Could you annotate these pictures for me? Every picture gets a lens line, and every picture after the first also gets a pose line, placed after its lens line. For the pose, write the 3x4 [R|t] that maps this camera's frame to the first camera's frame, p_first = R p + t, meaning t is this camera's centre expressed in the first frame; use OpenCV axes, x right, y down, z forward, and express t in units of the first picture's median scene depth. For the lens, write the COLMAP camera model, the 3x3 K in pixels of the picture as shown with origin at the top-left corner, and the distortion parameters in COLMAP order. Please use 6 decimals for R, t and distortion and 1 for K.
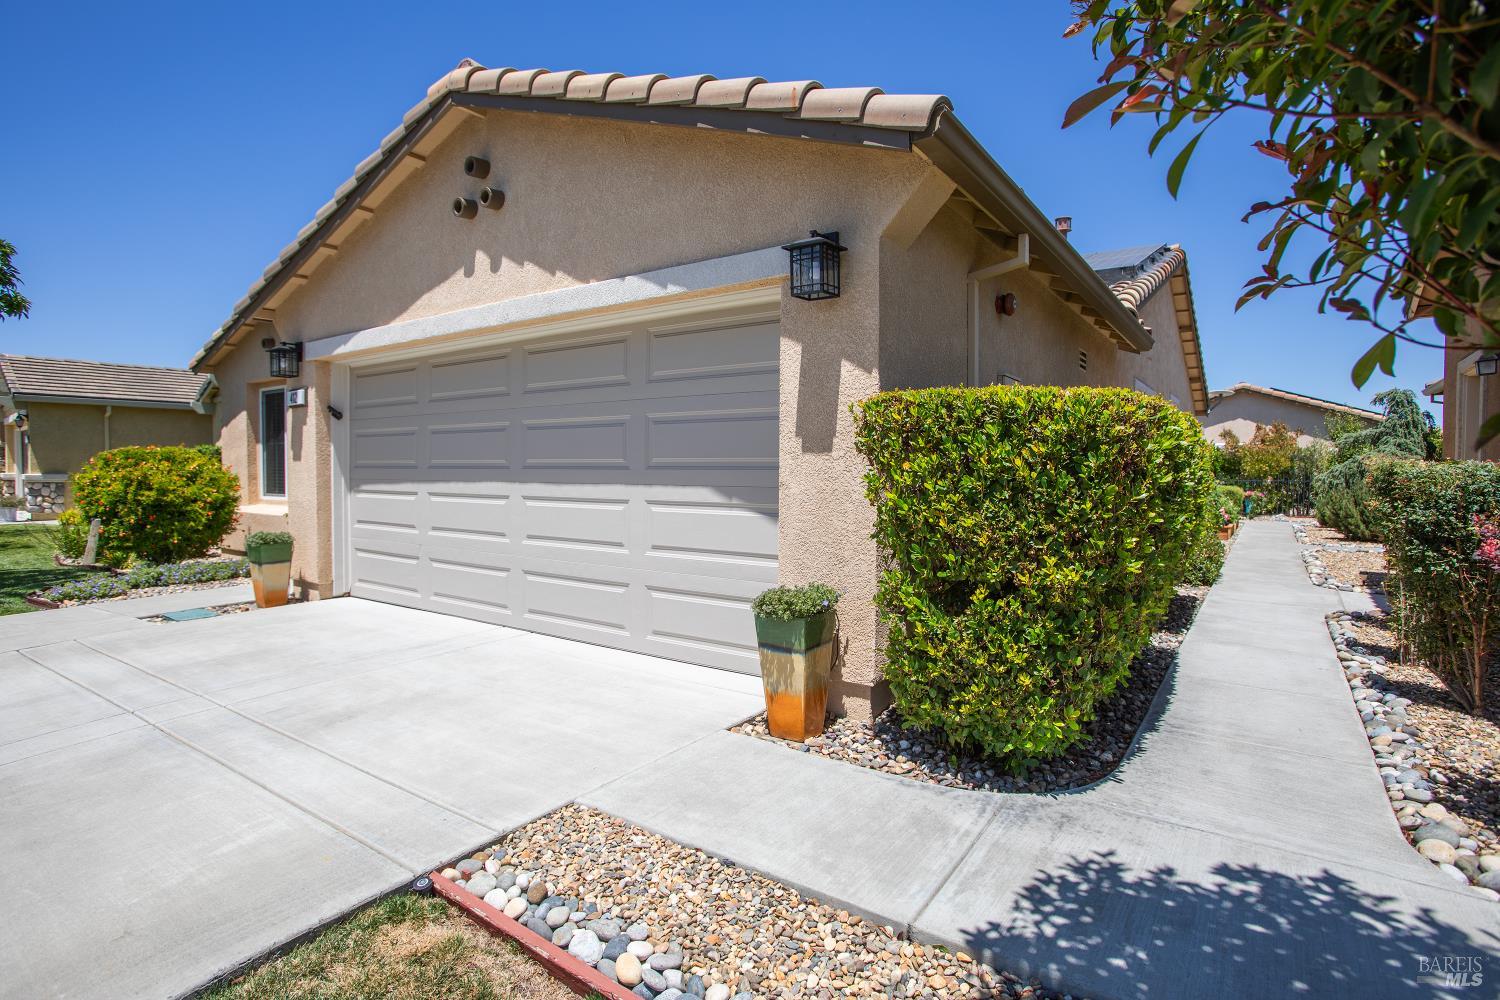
lens RADIAL K [[741.9, 0, 750.0], [0, 741.9, 500.0], [0, 0, 1]] dist [-0.073721, 0.035620]
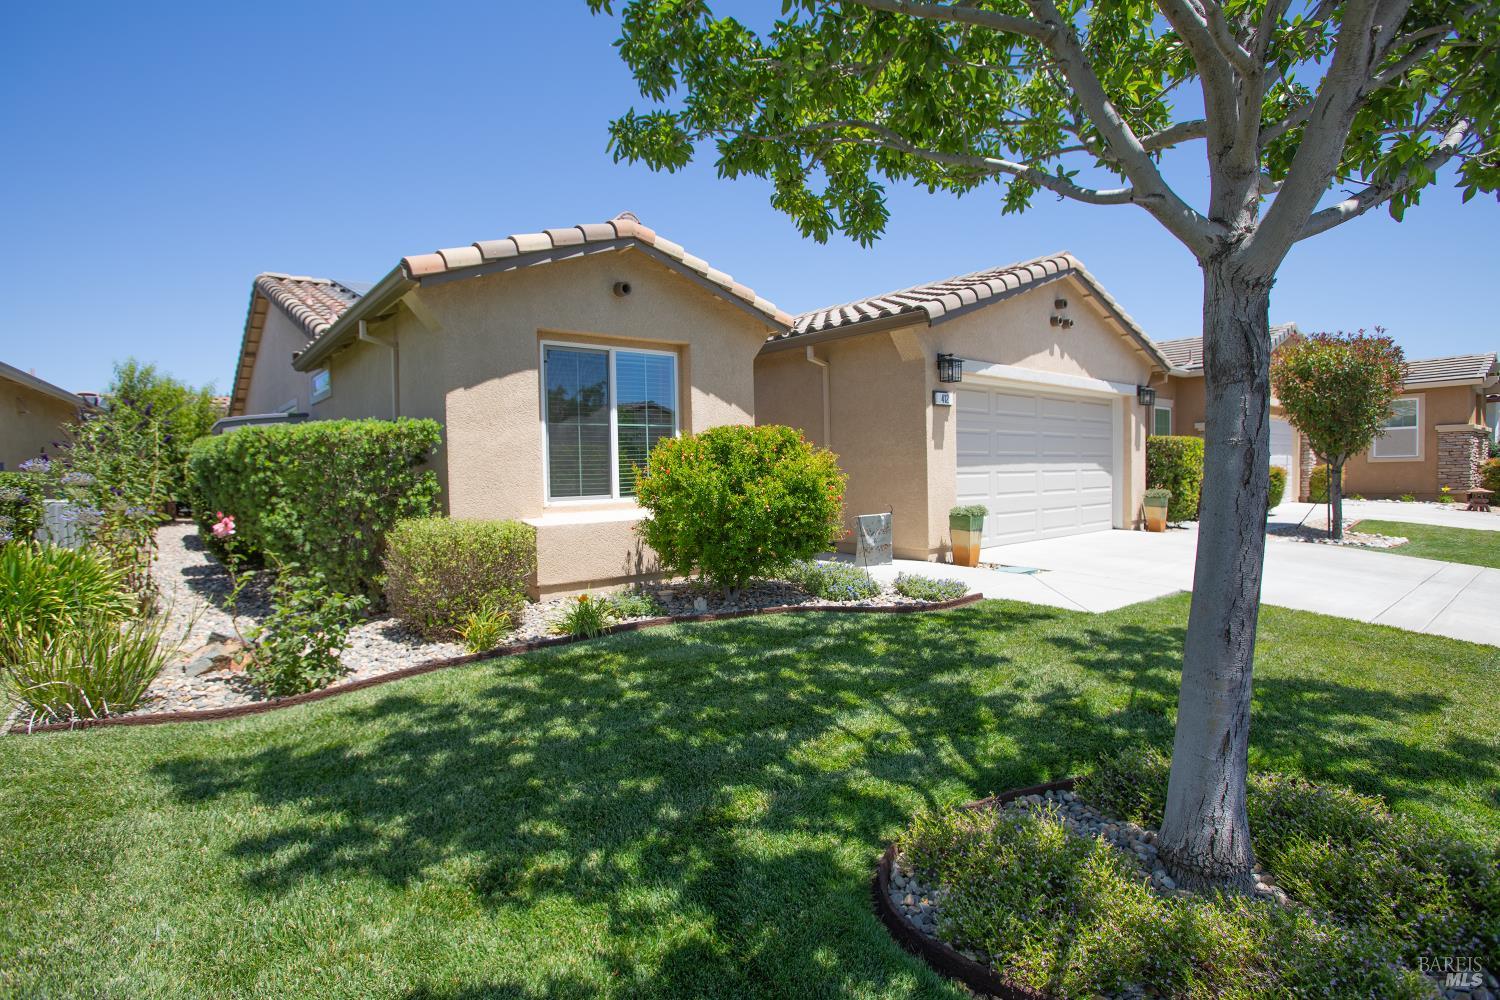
lens RADIAL K [[741.9, 0, 750.0], [0, 741.9, 500.0], [0, 0, 1]] dist [-0.073721, 0.035620]
pose [[0.279342, -0.050131, 0.958882, -2.122792], [0.055084, 0.997828, 0.036121, -0.035536], [-0.958610, 0.042729, 0.281496, 1.060667]]
